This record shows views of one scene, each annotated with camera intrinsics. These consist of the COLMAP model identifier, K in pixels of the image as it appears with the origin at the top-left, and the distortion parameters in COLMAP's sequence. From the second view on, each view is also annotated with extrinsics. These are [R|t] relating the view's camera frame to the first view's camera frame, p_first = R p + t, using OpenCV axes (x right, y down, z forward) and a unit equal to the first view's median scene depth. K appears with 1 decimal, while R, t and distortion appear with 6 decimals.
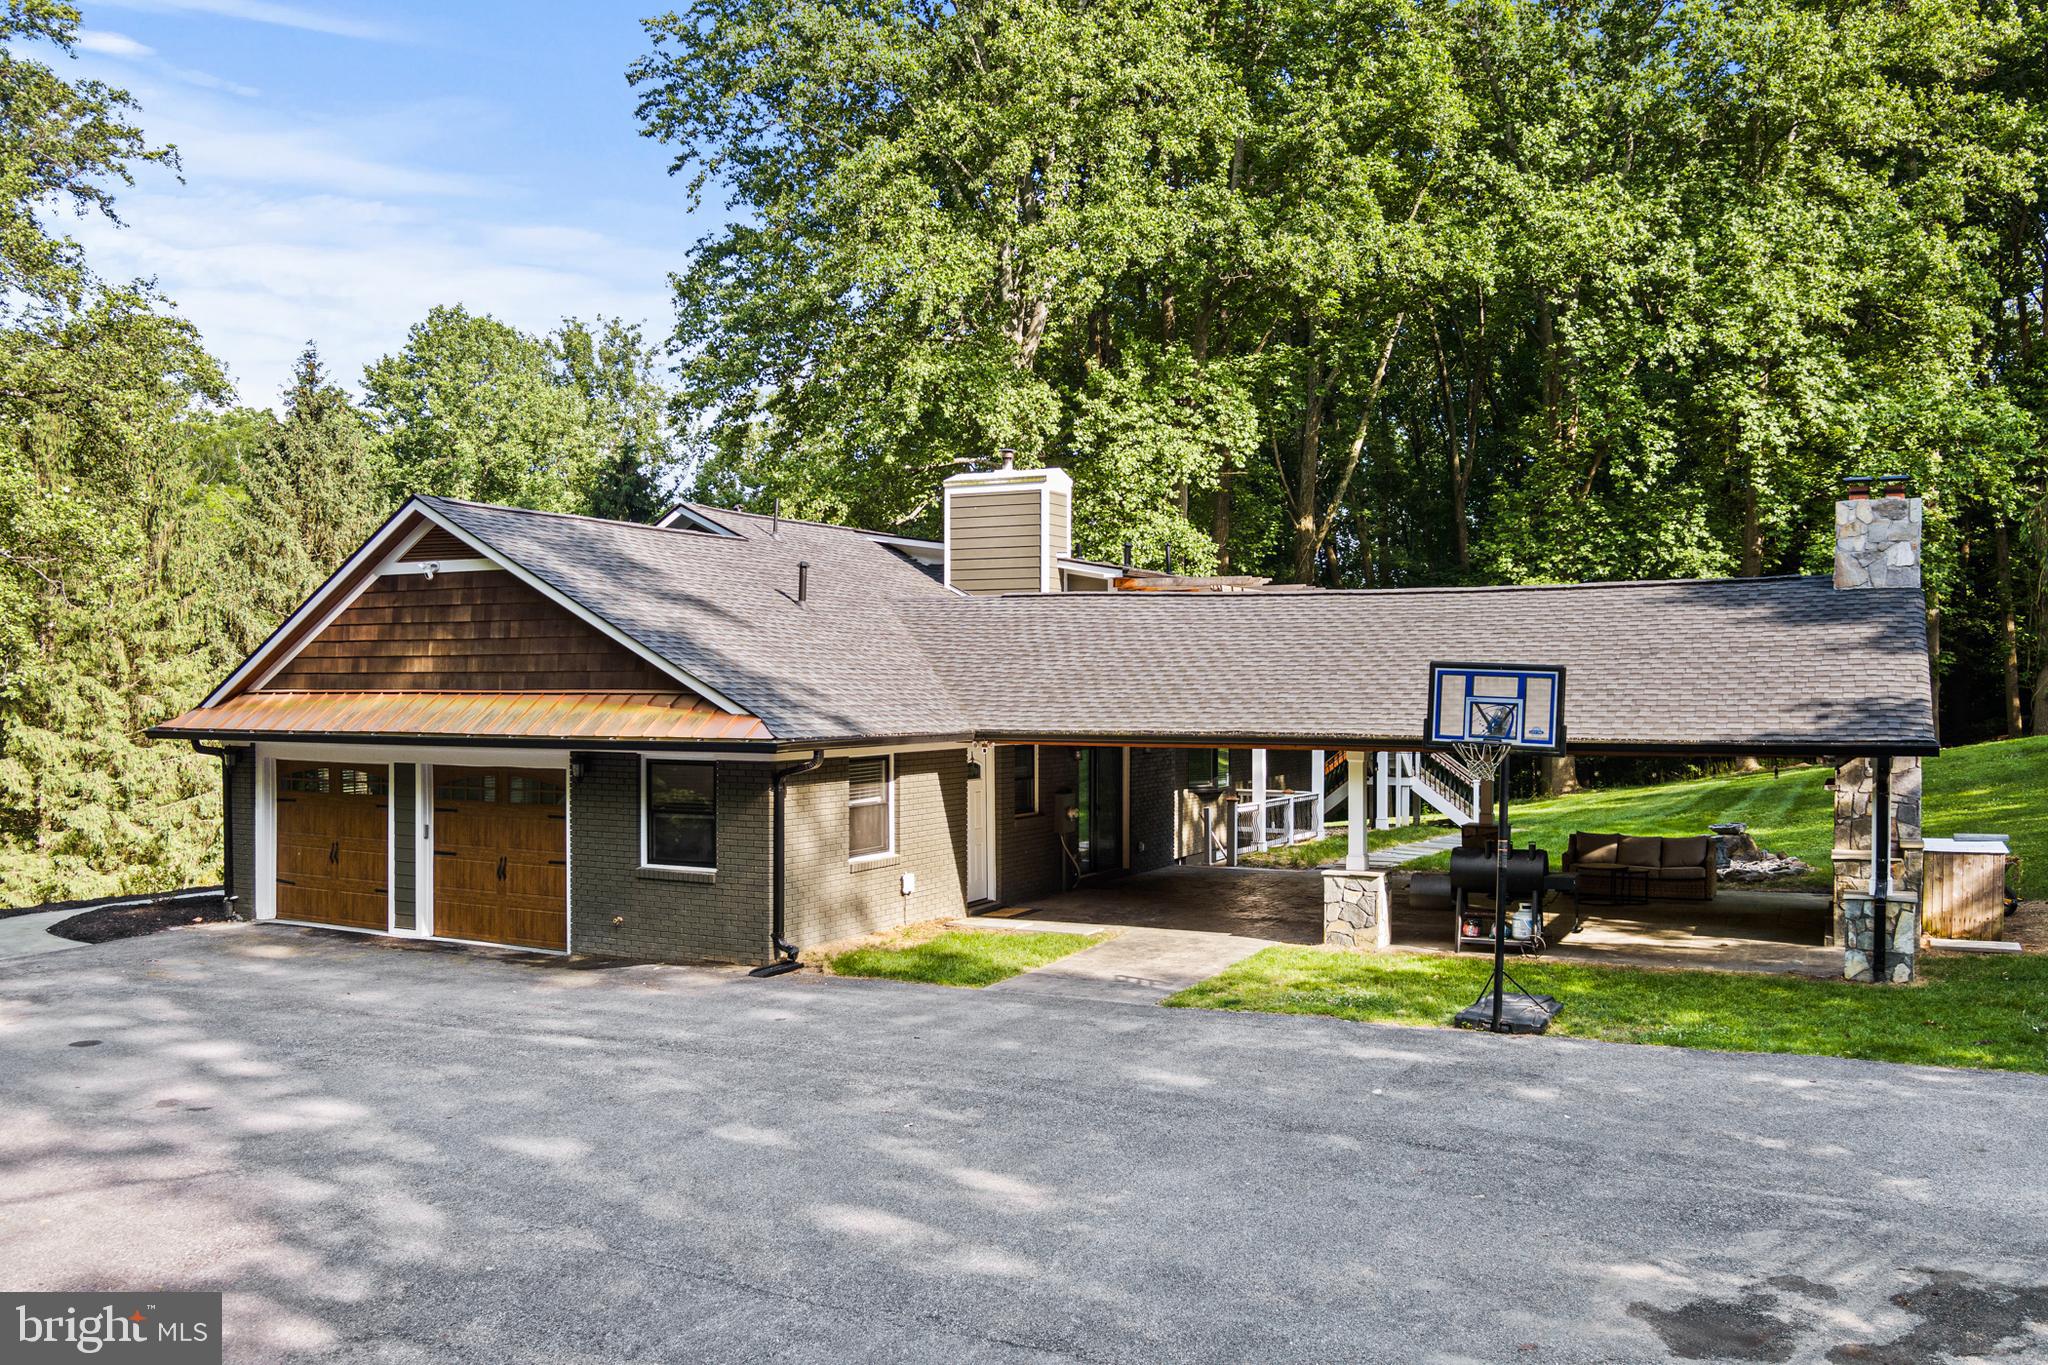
lens RADIAL K [[1665.7, 0, 1027.9], [0, 1665.7, 686.8], [0, 0, 1]] dist [-0.090722, 0.047974]
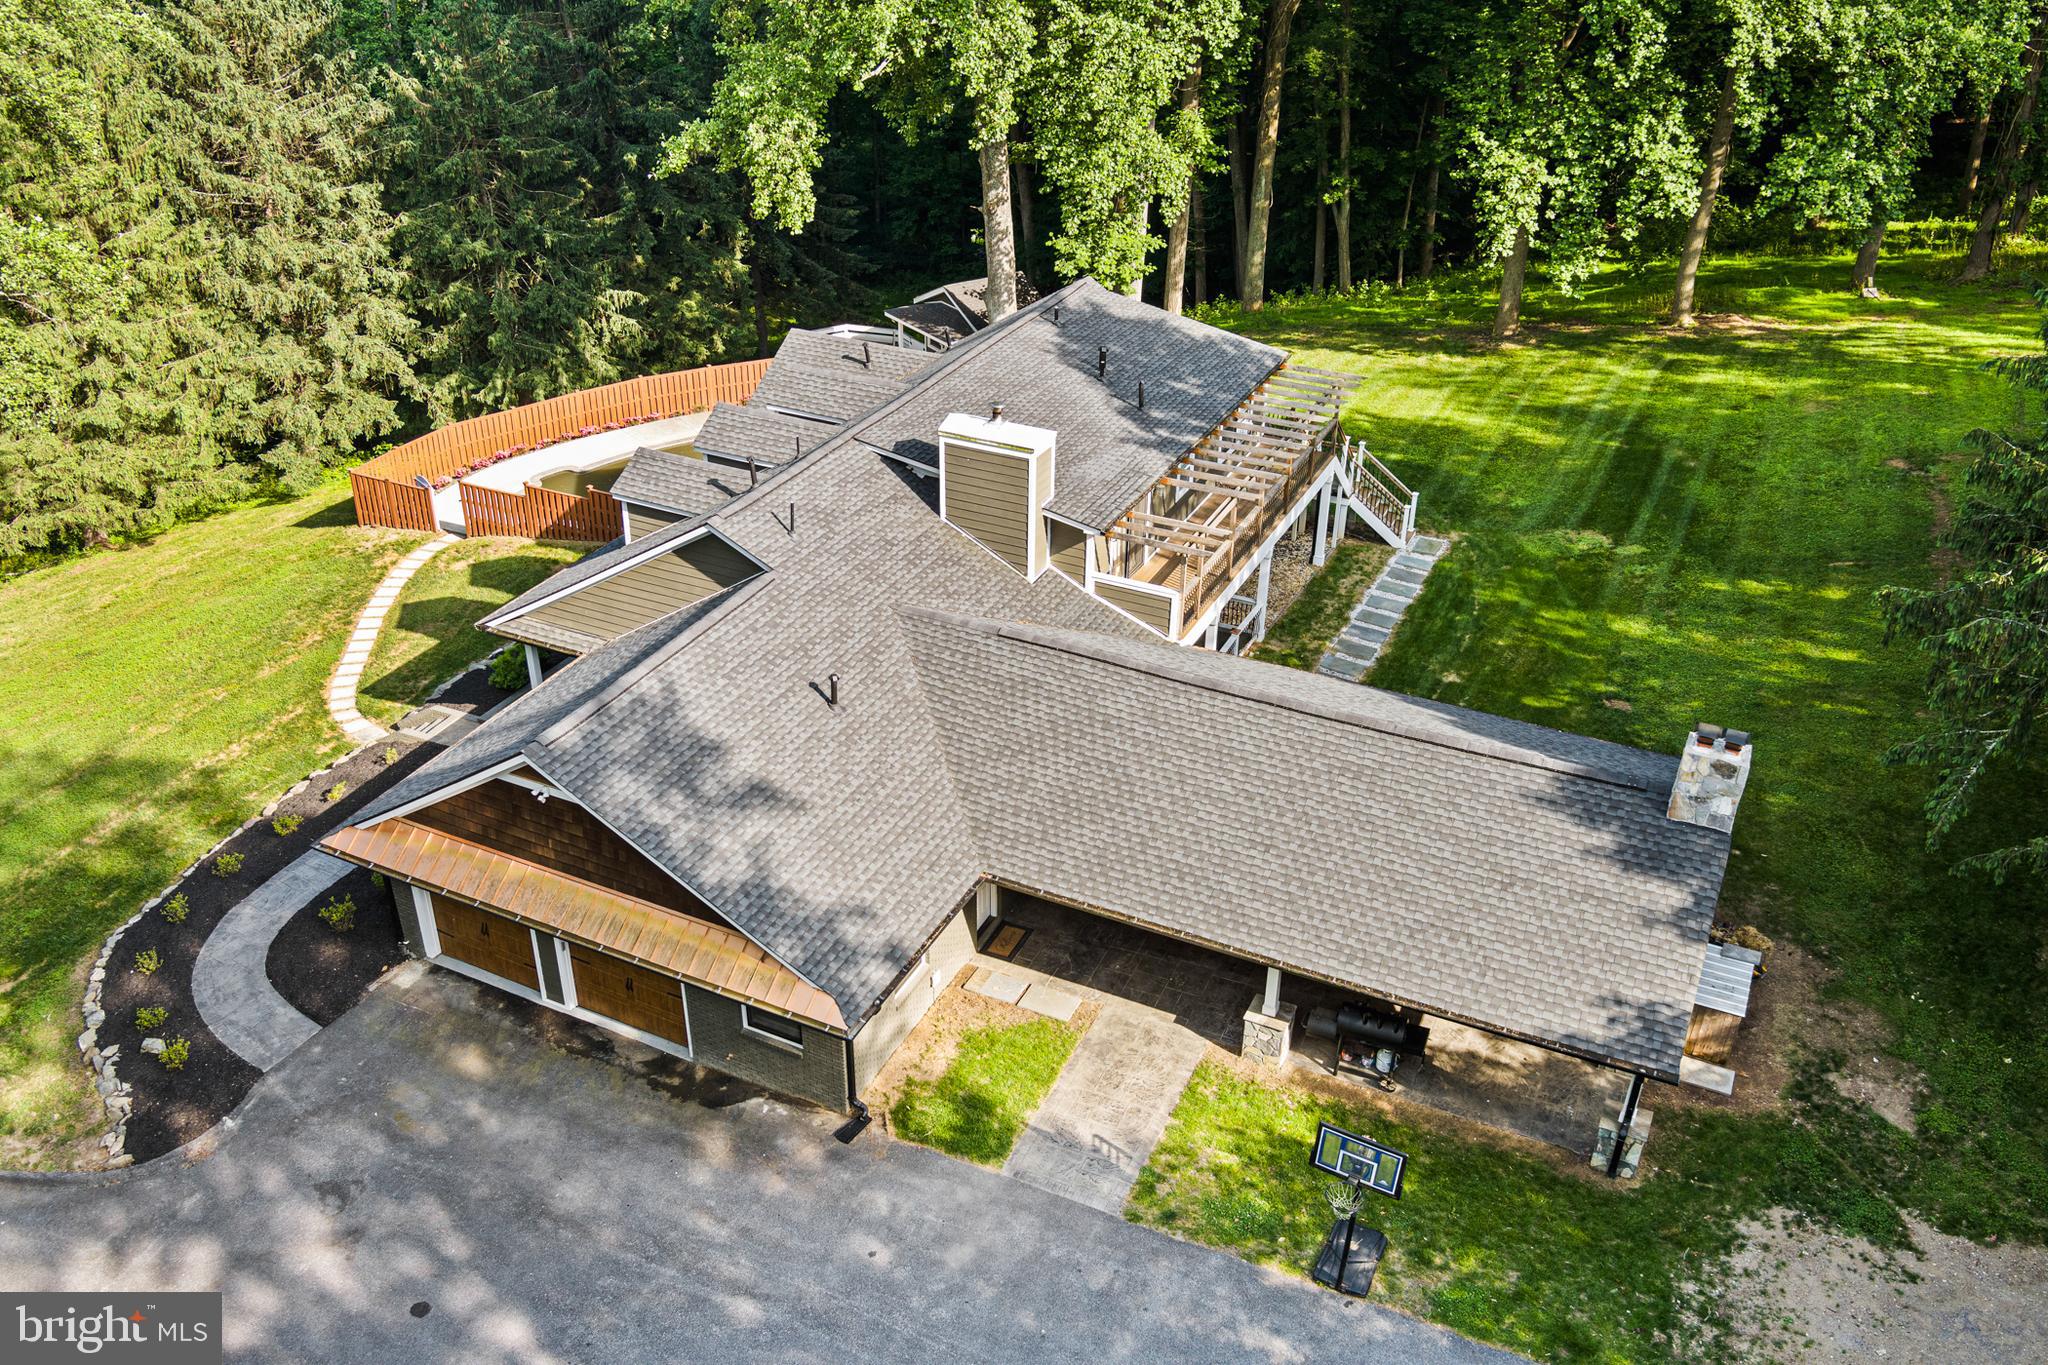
lens RADIAL K [[1665.7, 0, 1027.9], [0, 1665.7, 686.8], [0, 0, 1]] dist [-0.090722, 0.047974]
pose [[0.999507, -0.006233, 0.030767, -0.026716], [-0.009976, 0.866214, 0.499574, -0.524647], [-0.029765, -0.499634, 0.865725, -0.025149]]
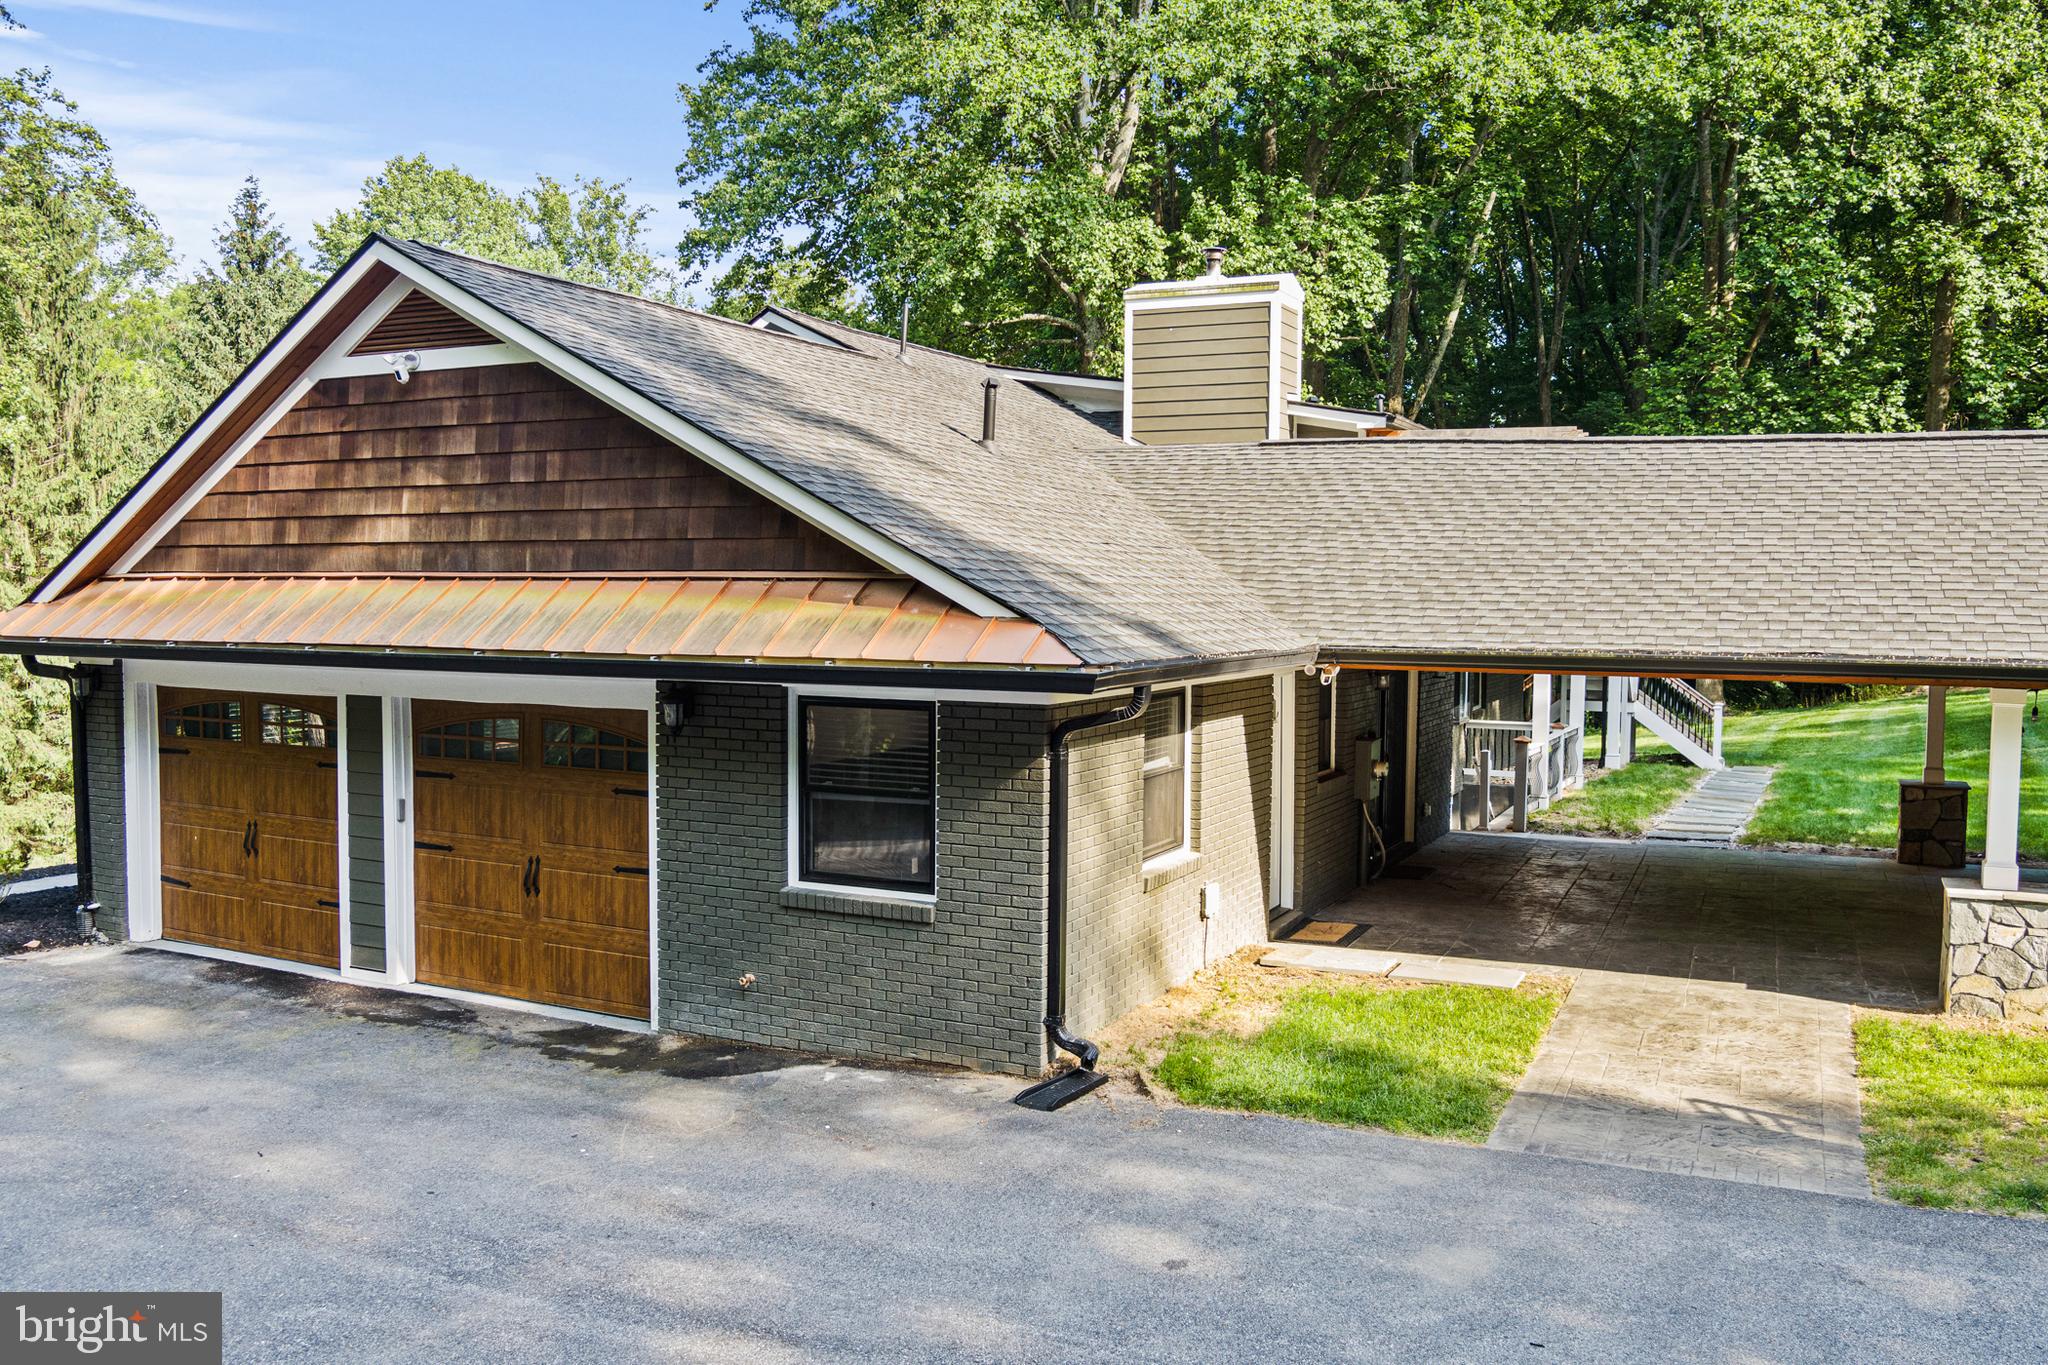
lens RADIAL K [[1665.7, 0, 1027.9], [0, 1665.7, 686.8], [0, 0, 1]] dist [-0.090722, 0.047974]
pose [[0.999773, 0.006416, 0.020331, -0.106167], [-0.007572, 0.998328, 0.057297, 0.004974], [-0.019930, -0.057438, 0.998150, 0.283481]]
